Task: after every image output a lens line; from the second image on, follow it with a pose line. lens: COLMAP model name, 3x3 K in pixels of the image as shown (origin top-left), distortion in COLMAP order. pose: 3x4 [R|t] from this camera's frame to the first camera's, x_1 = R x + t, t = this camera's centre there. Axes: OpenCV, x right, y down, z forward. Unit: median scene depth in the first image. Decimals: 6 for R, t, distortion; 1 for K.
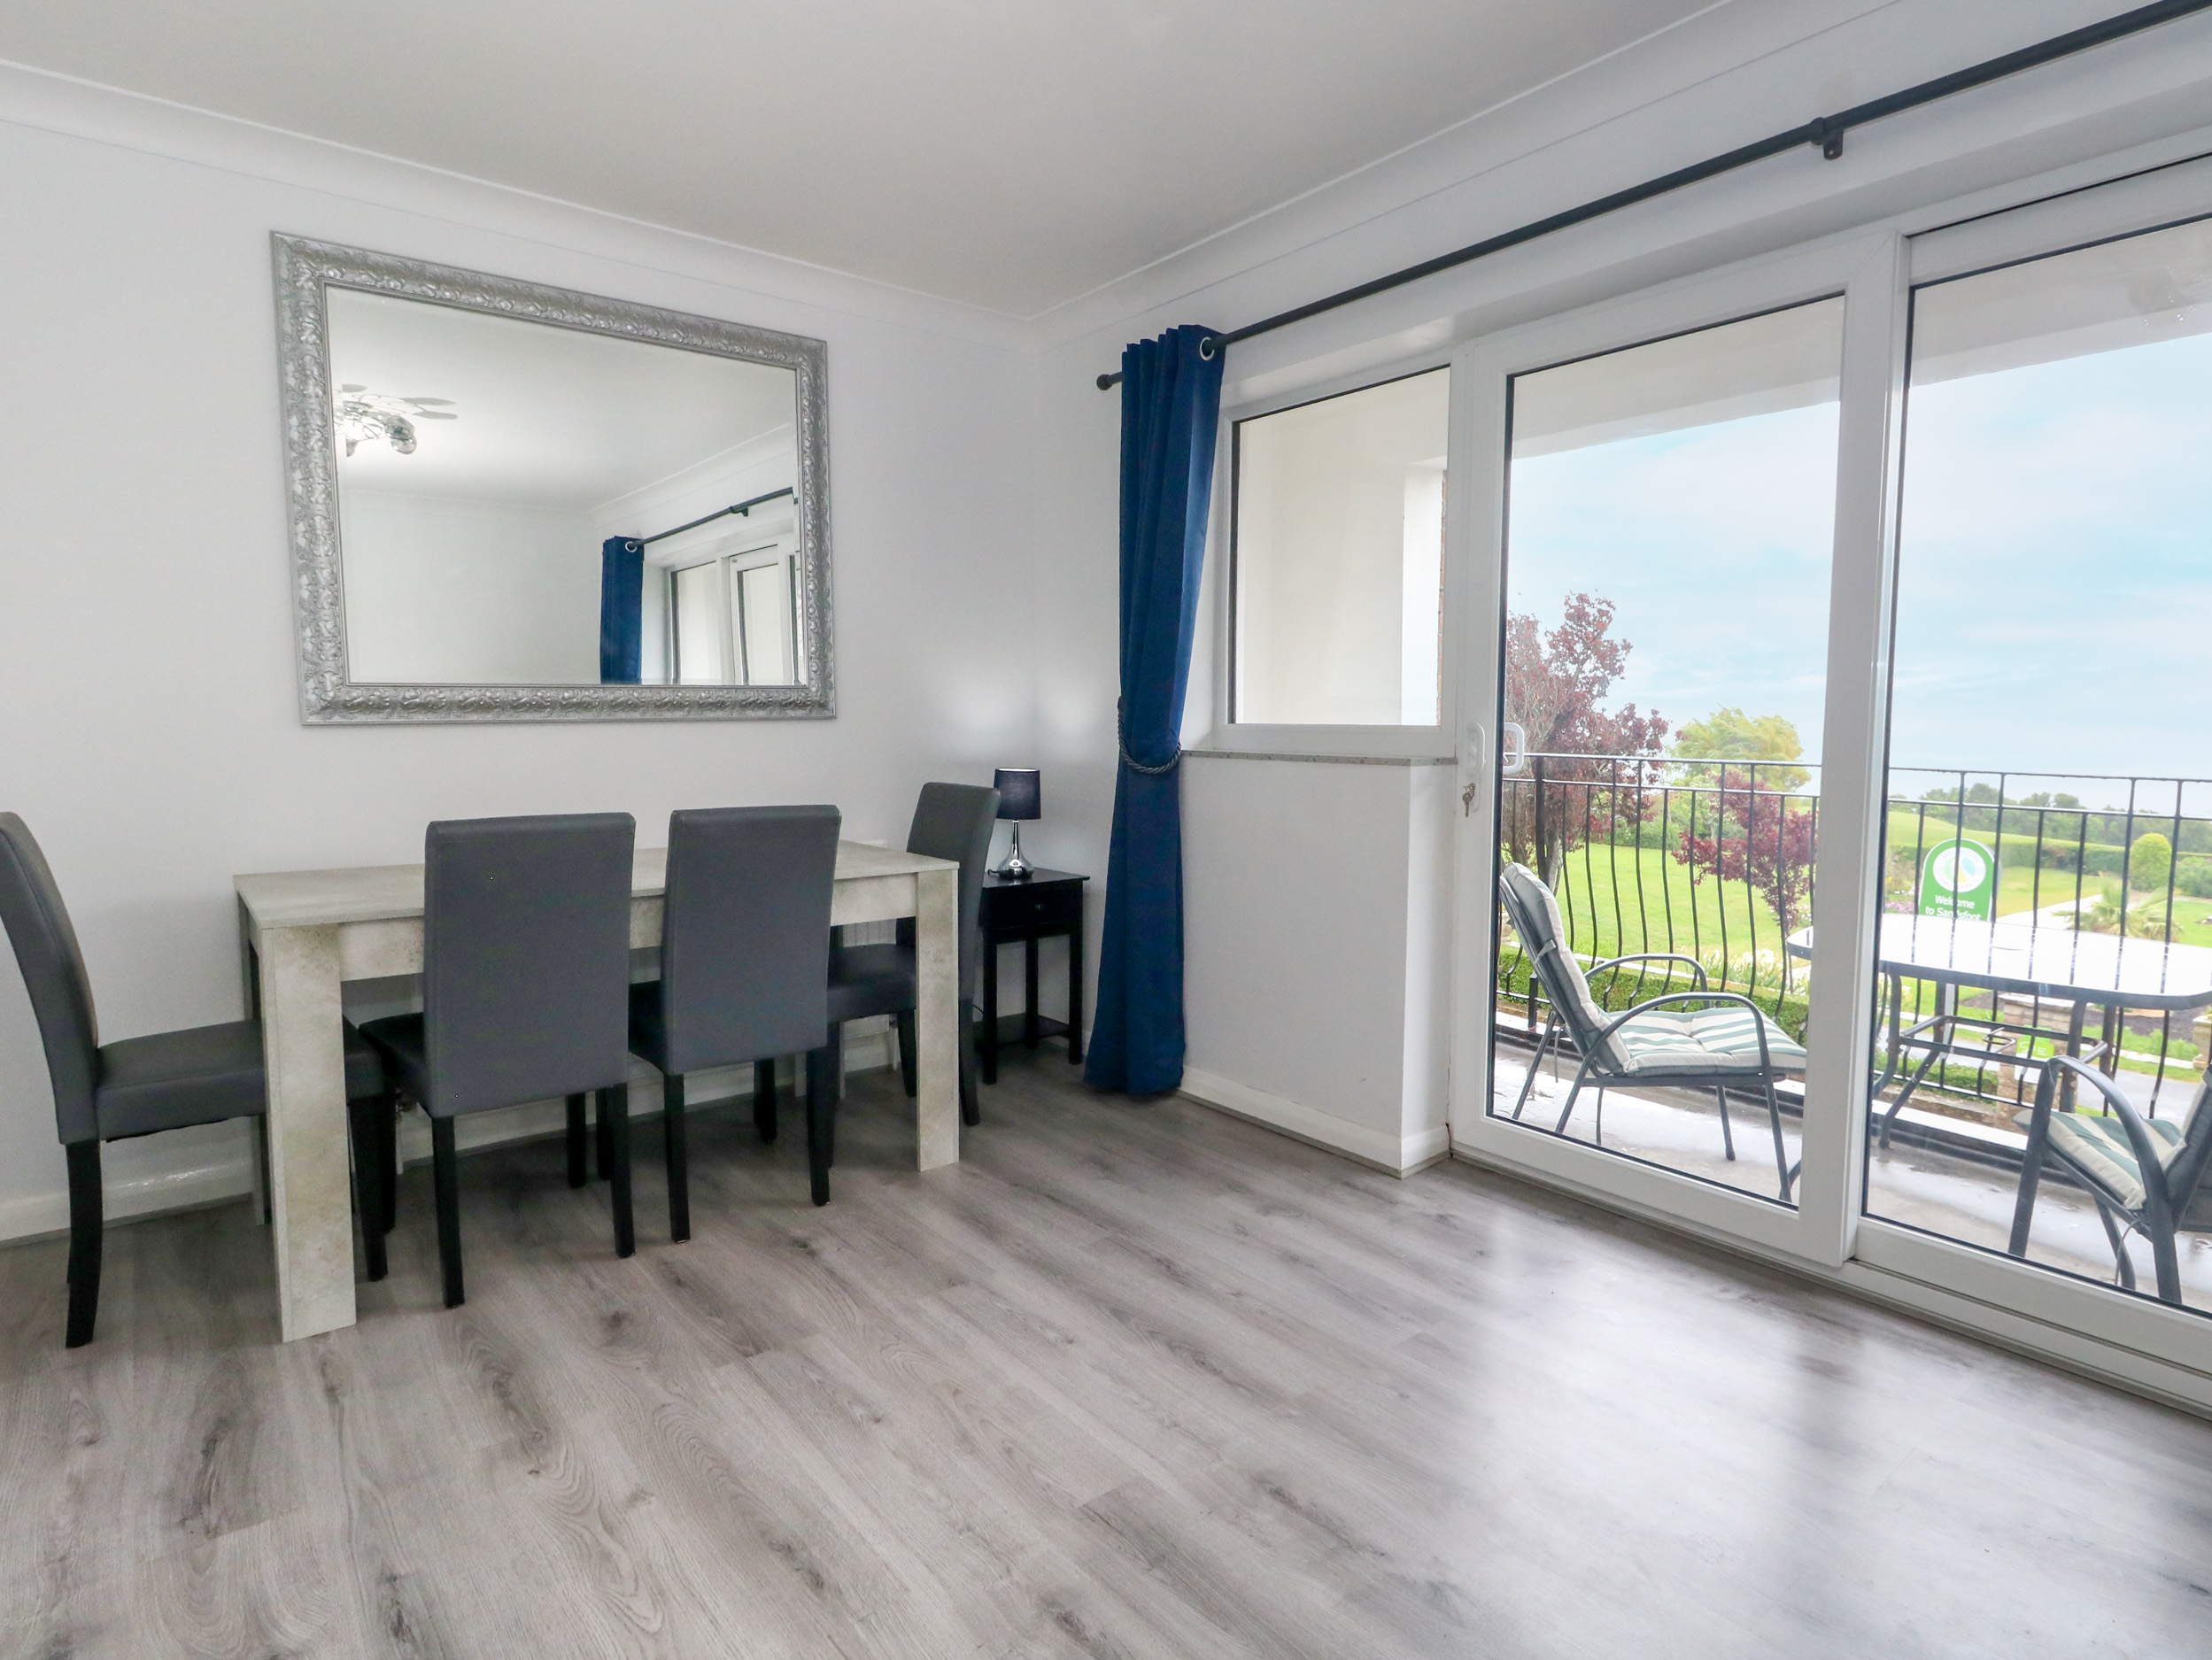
lens RADIAL K [[1204.1, 0, 1106.9], [0, 1204.1, 841.8], [0, 0, 1]] dist [0.001166, -0.000374]
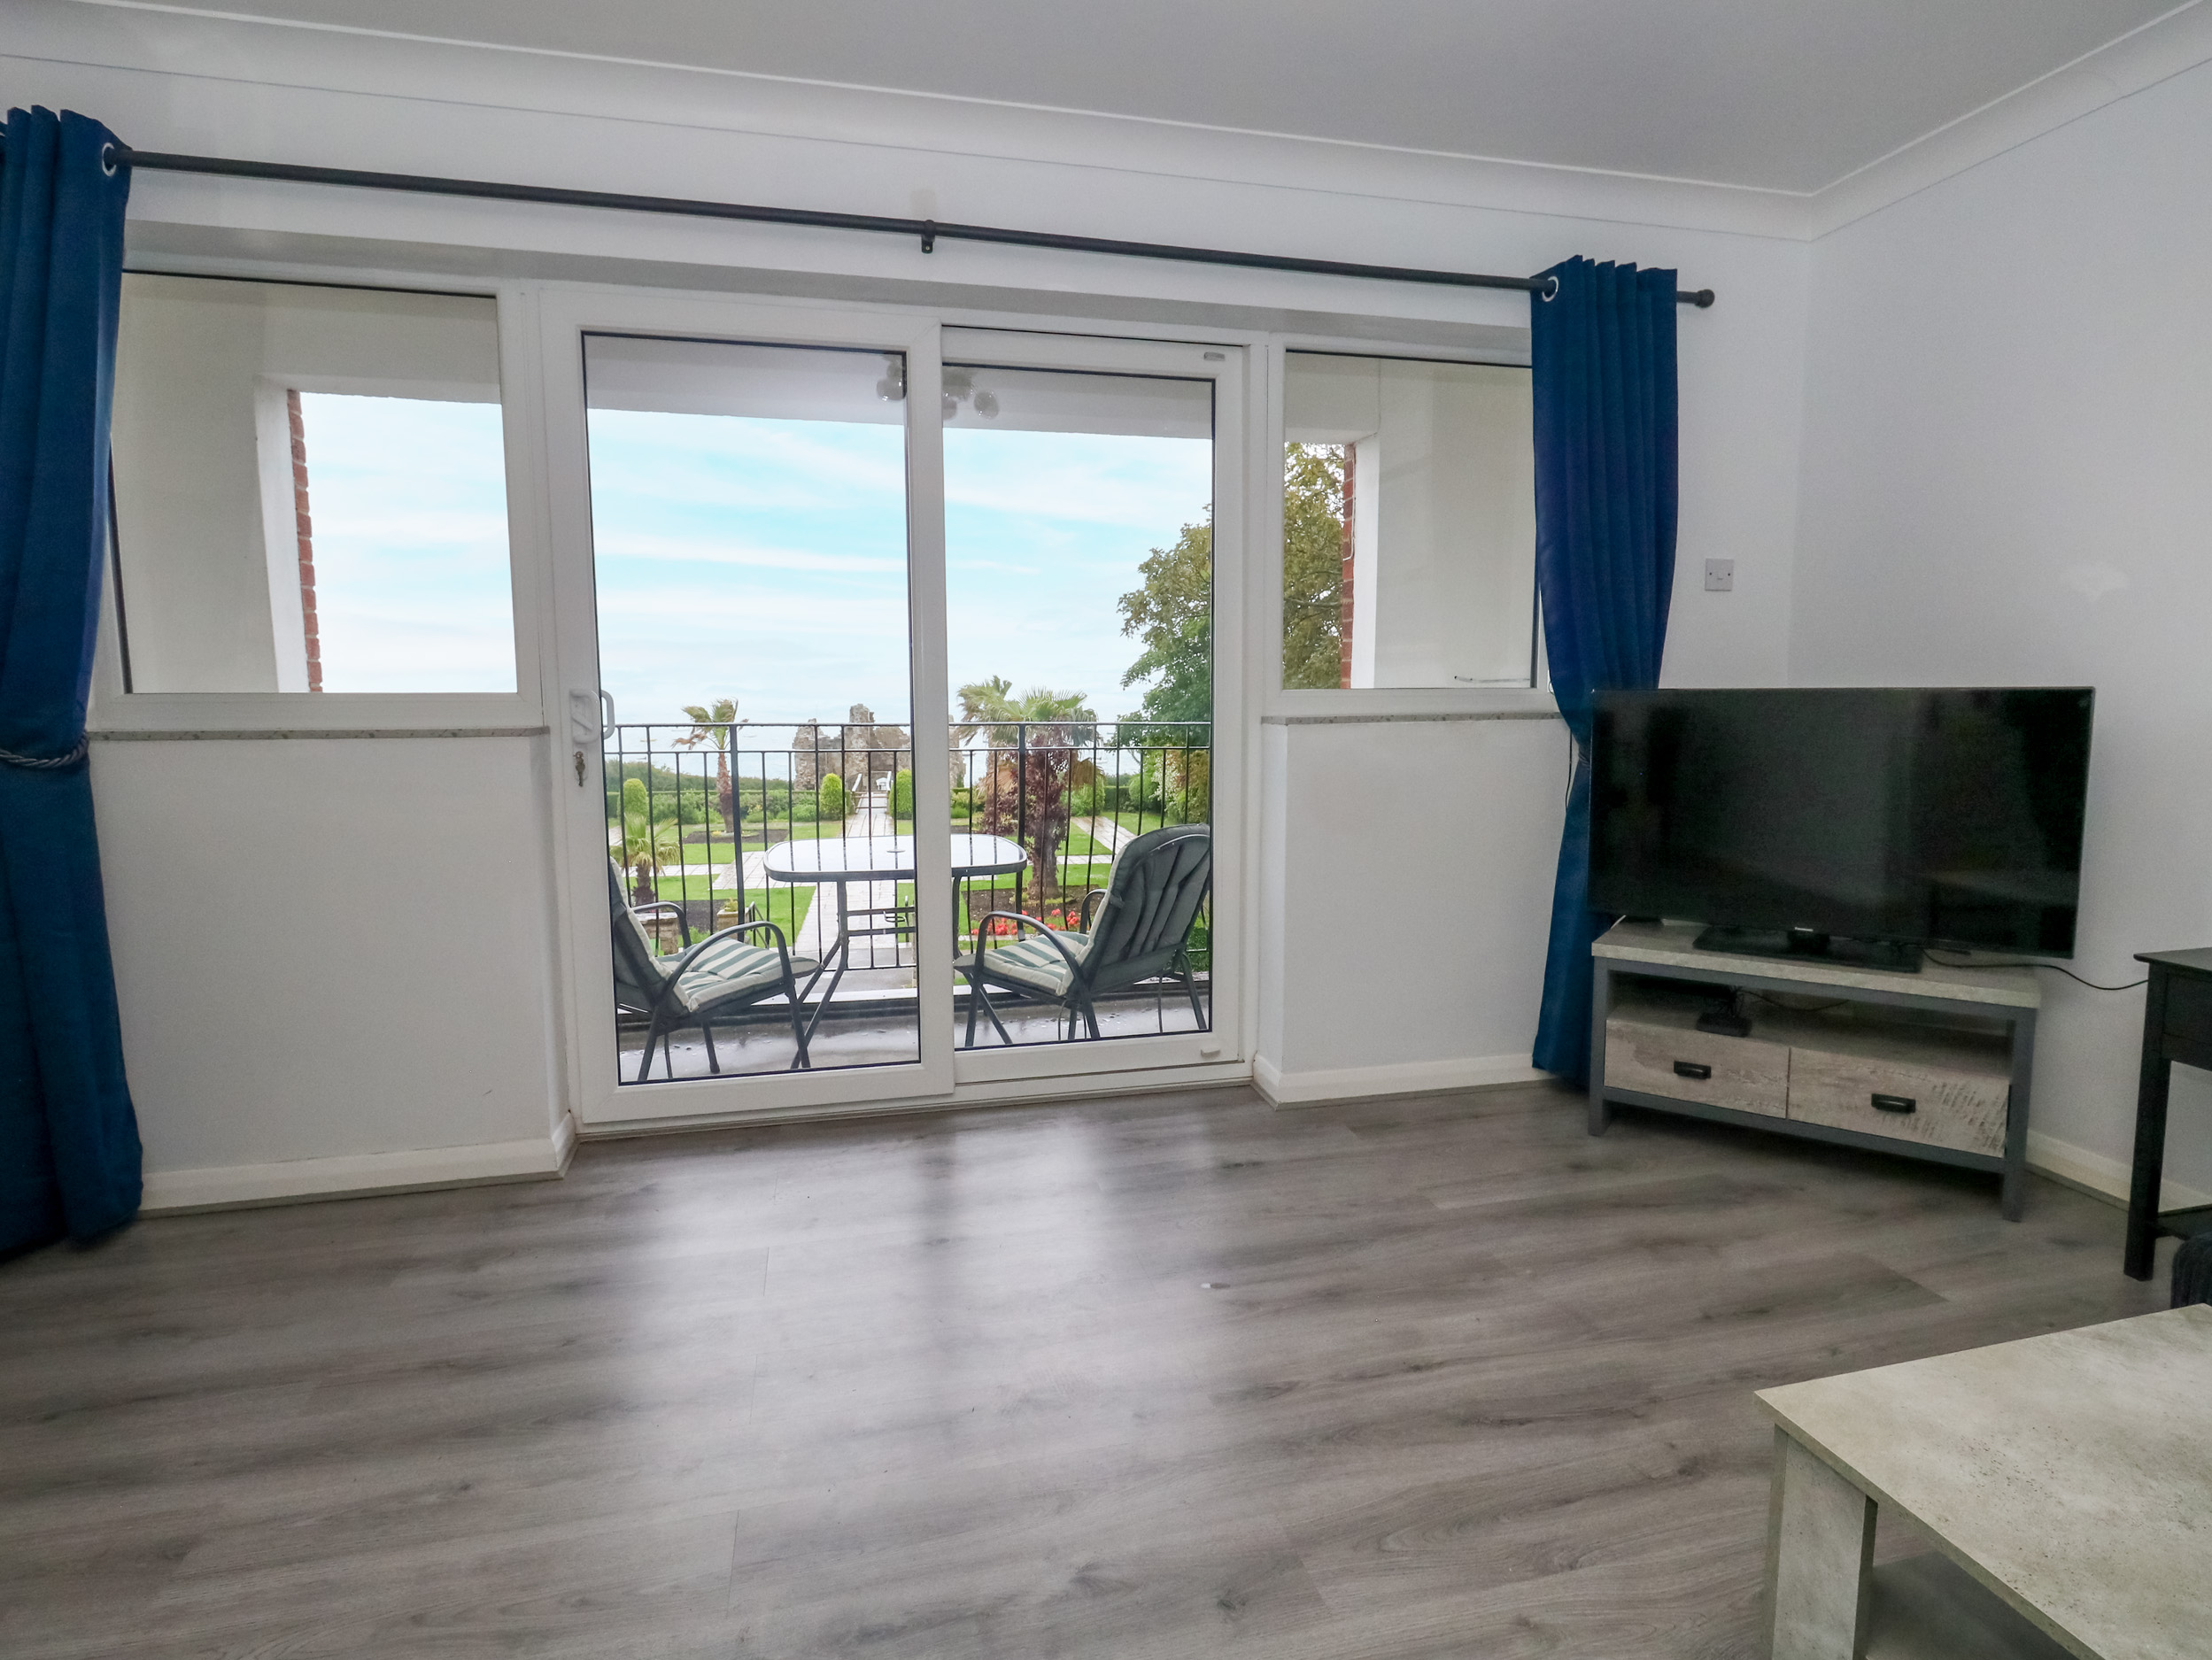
lens RADIAL K [[1222.8, 0, 1082.1], [0, 1222.8, 833.9], [0, 0, 1]] dist [-0.001282, 0.000055]
pose [[0.410138, -0.113597, 0.904921, -0.400372], [0.098645, 0.991917, 0.079809, -0.019539], [-0.906673, 0.056533, 0.418029, 0.216584]]
